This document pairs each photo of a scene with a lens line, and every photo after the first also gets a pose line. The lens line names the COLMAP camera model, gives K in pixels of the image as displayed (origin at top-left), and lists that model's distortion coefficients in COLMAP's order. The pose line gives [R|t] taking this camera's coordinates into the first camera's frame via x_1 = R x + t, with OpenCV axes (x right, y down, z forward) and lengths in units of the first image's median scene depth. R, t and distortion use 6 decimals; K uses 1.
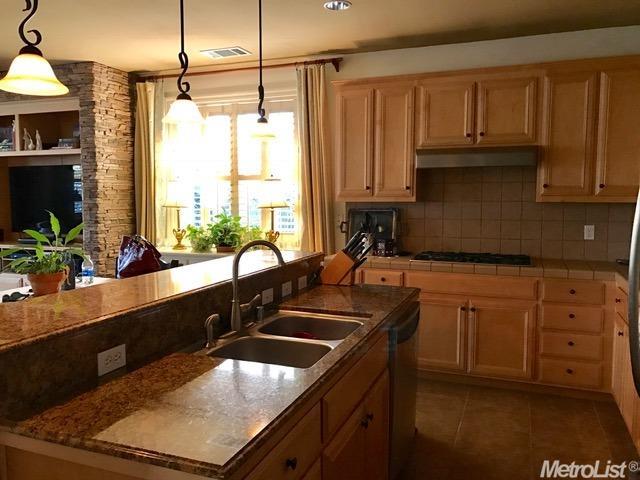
lens RADIAL K [[520.0, 0, 321.6], [0, 520.0, 231.1], [0, 0, 1]] dist [0.020260, -0.011040]
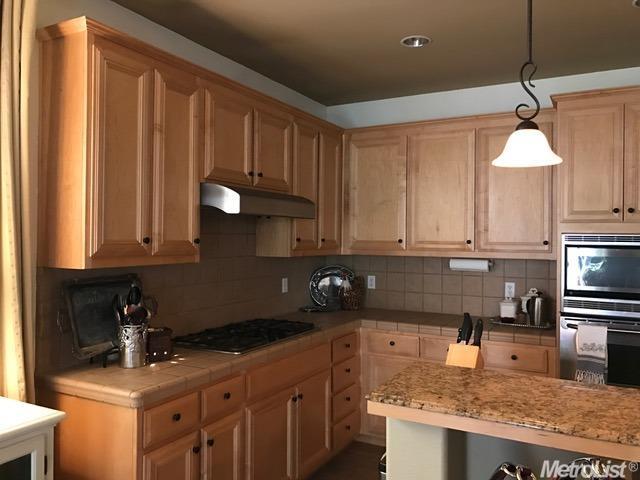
lens RADIAL K [[520.0, 0, 321.6], [0, 520.0, 231.1], [0, 0, 1]] dist [0.020260, -0.011040]
pose [[0.127411, 0.012048, 0.991777, -0.472932], [0.053704, 0.998376, -0.019027, -0.079780], [-0.990395, 0.055686, 0.126557, 0.814560]]
